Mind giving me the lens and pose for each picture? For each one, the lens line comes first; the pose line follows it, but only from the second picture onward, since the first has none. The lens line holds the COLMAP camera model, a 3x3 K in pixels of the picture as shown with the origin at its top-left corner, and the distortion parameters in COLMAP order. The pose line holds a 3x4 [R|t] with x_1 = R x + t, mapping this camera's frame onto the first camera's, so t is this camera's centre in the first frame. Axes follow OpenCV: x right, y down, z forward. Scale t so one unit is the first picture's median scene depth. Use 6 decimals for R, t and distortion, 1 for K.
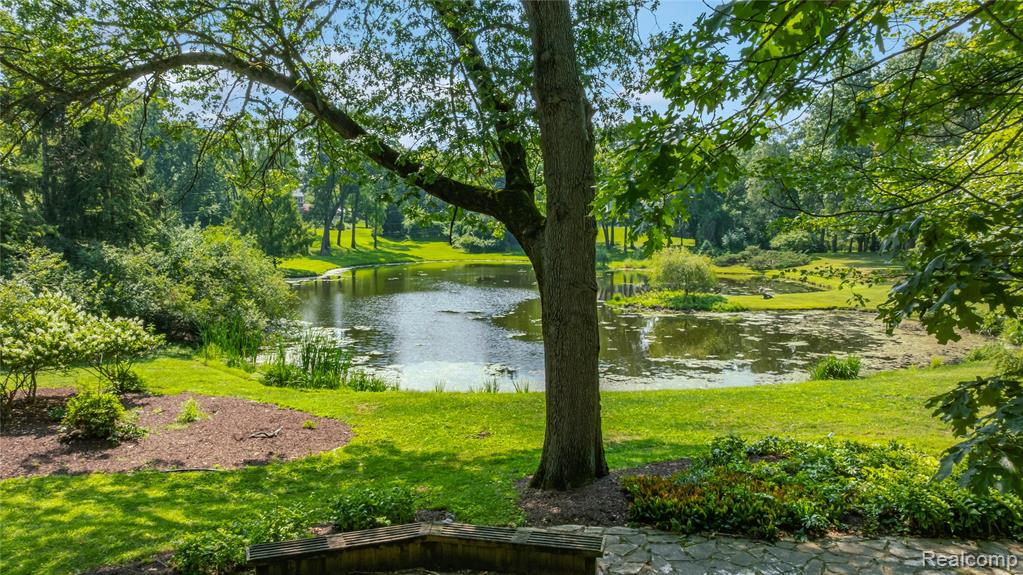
lens RADIAL K [[723.9, 0, 513.4], [0, 723.9, 287.4], [0, 0, 1]] dist [-0.007452, -0.000999]
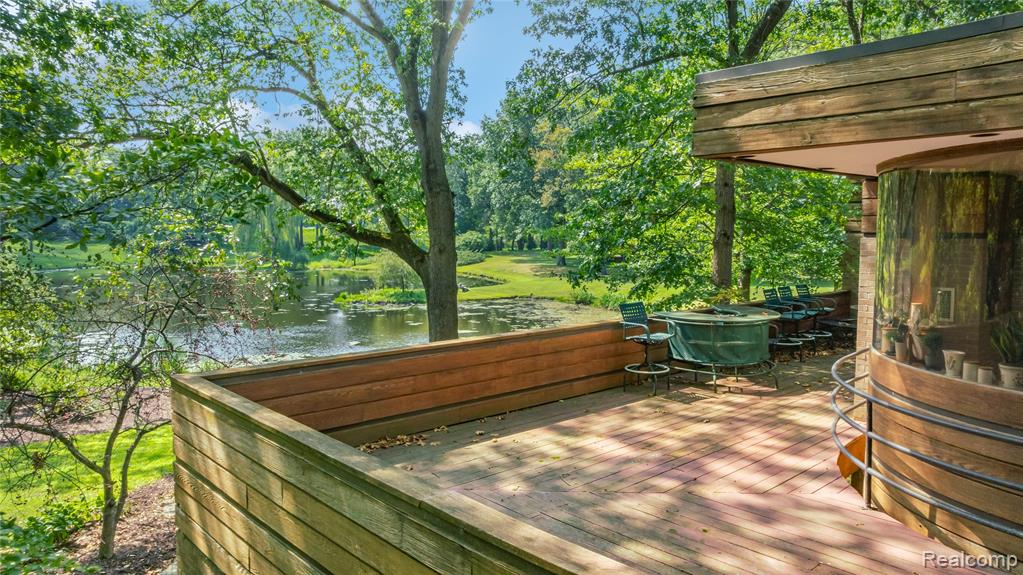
lens RADIAL K [[723.9, 0, 511.0], [0, 723.9, 287.4], [0, 0, 1]] dist [-0.007452, -0.000999]
pose [[0.901548, -0.035204, 0.431245, -0.117747], [0.033369, 0.999373, 0.011822, -0.003955], [-0.431390, 0.003732, 0.902158, -0.157082]]
